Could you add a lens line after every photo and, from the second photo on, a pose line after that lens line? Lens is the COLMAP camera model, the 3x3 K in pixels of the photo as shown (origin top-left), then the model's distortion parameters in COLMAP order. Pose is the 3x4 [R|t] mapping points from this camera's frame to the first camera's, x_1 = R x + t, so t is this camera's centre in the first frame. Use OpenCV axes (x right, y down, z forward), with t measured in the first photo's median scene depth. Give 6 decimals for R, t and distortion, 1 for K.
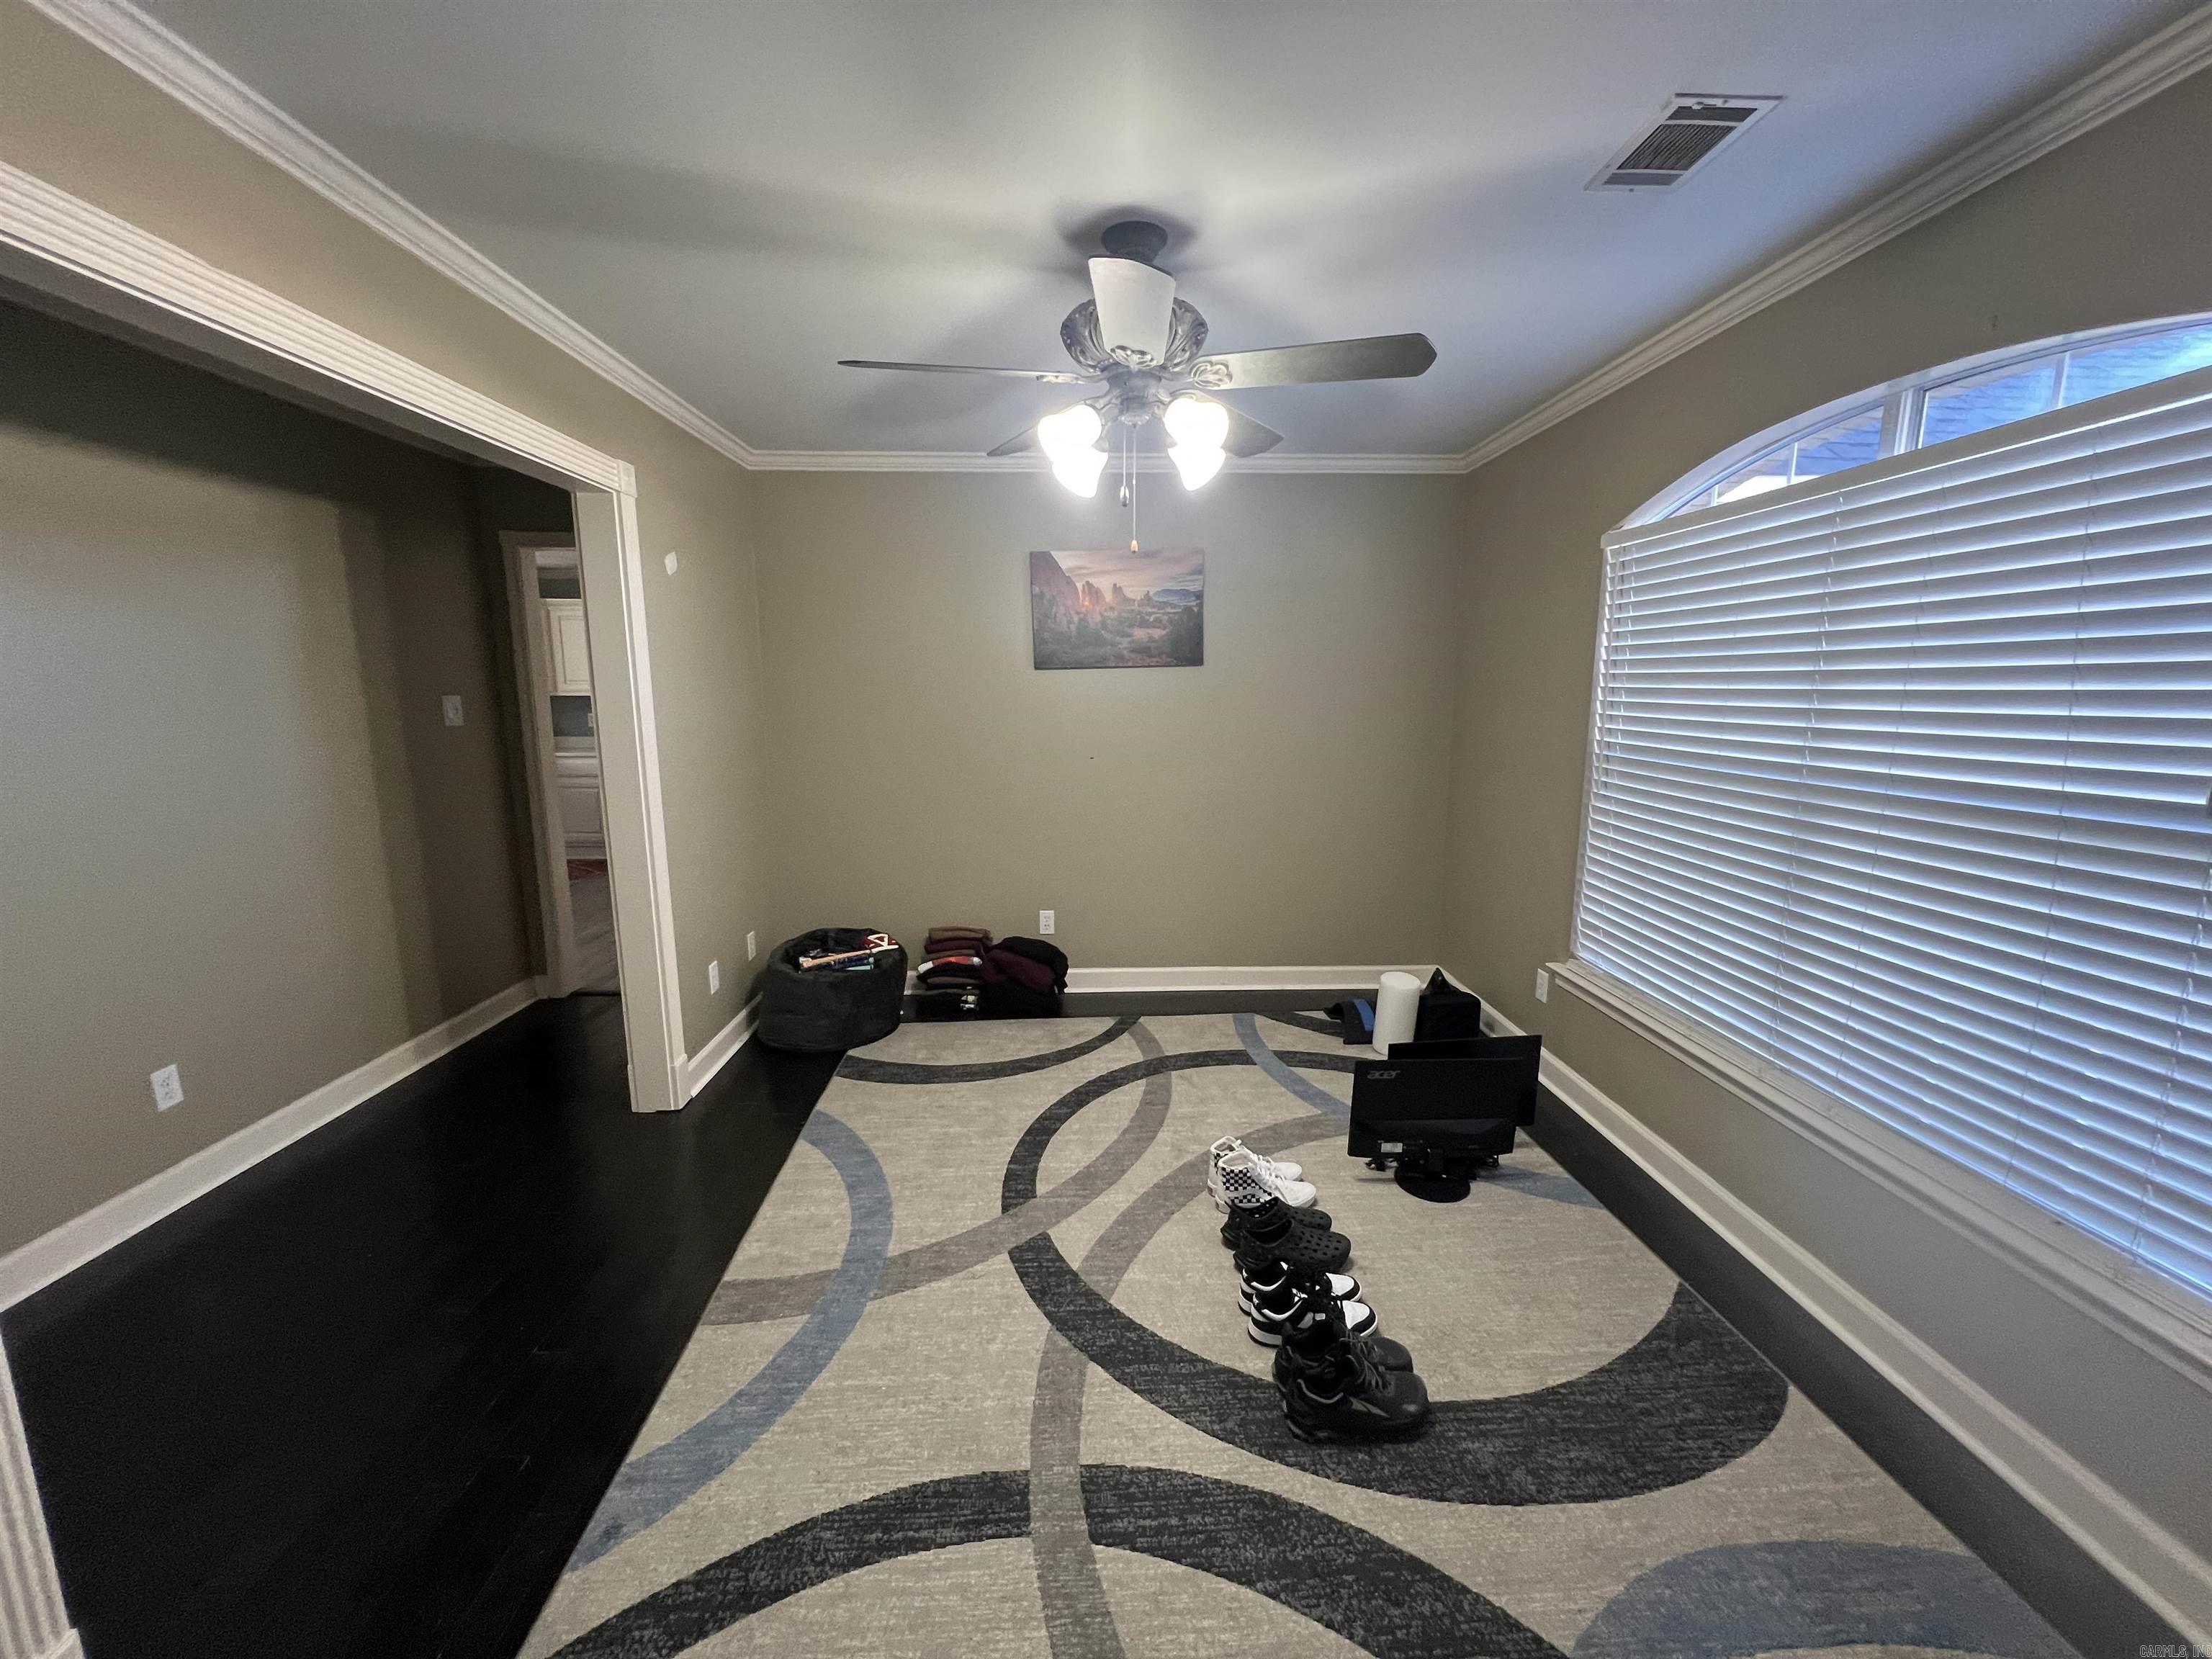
lens RADIAL K [[883.5, 0, 1107.9], [0, 883.5, 832.9], [0, 0, 1]] dist [-0.001964, -0.000036]
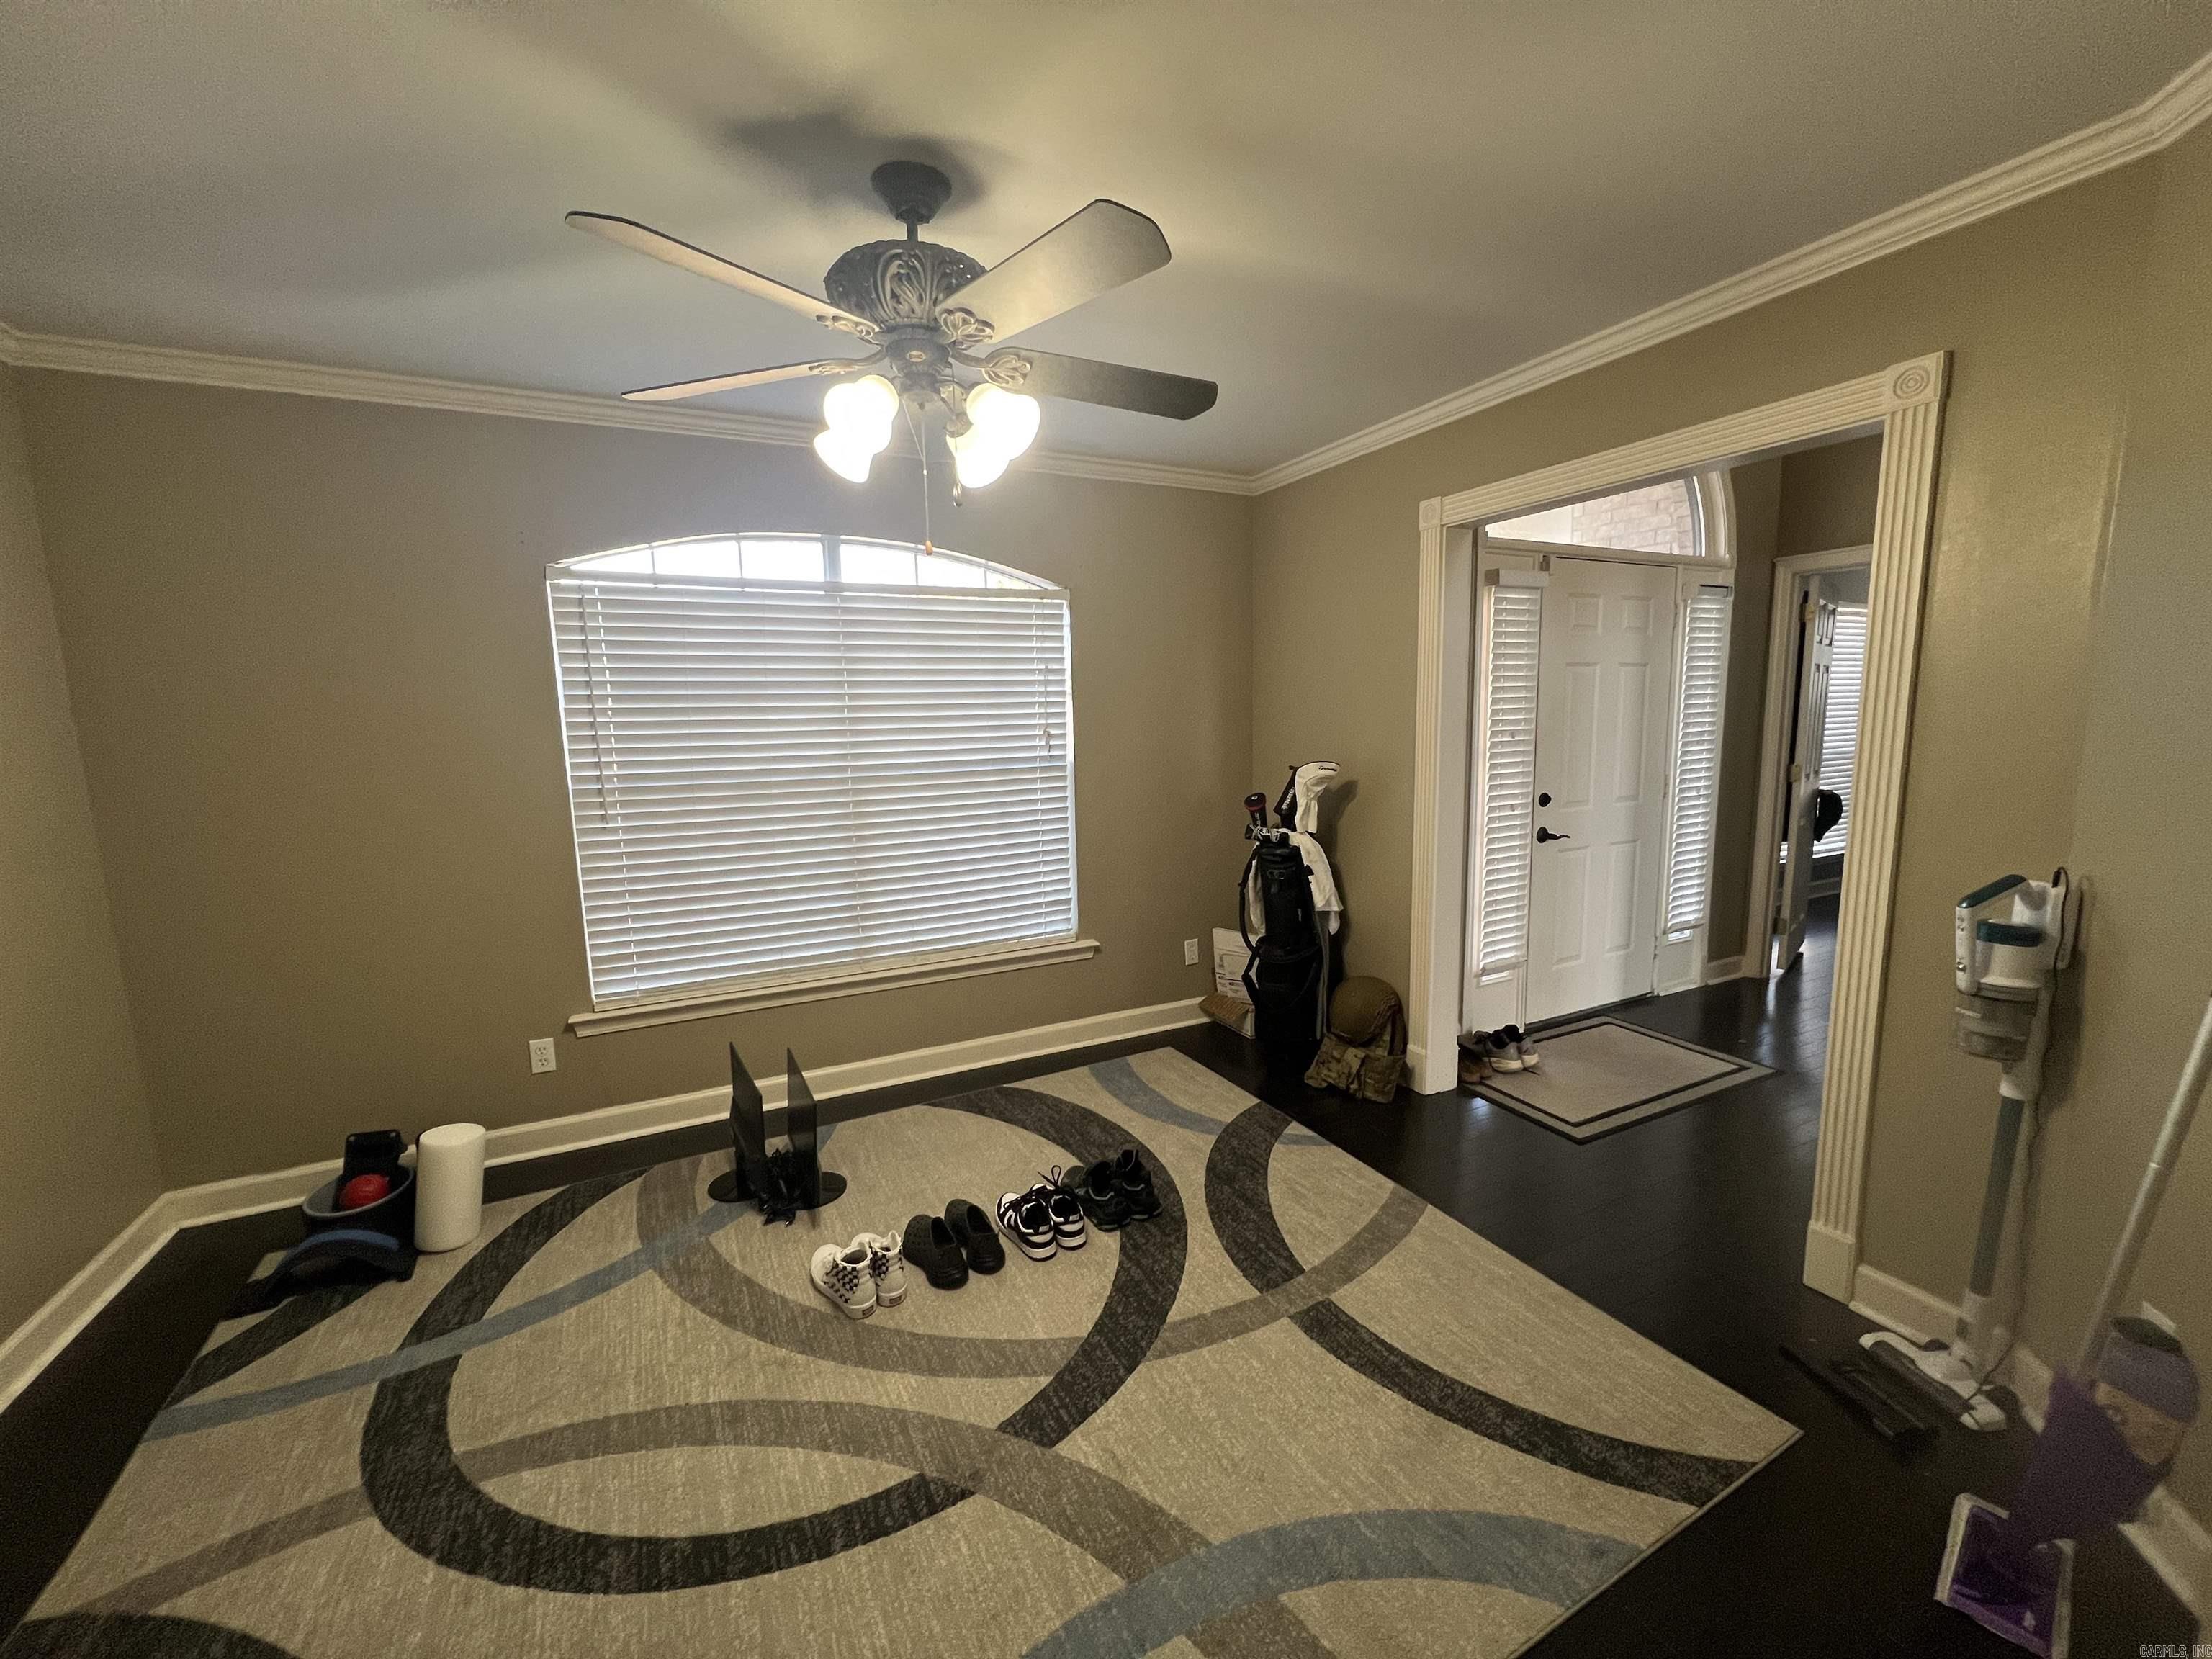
lens RADIAL K [[883.5, 0, 1109.9], [0, 883.5, 830.0], [0, 0, 1]] dist [-0.001964, -0.000036]
pose [[-0.415703, -0.110026, 0.902821, -0.775218], [0.171255, 0.965430, 0.196510, -0.182436], [-0.893231, 0.236303, -0.382490, 1.139671]]
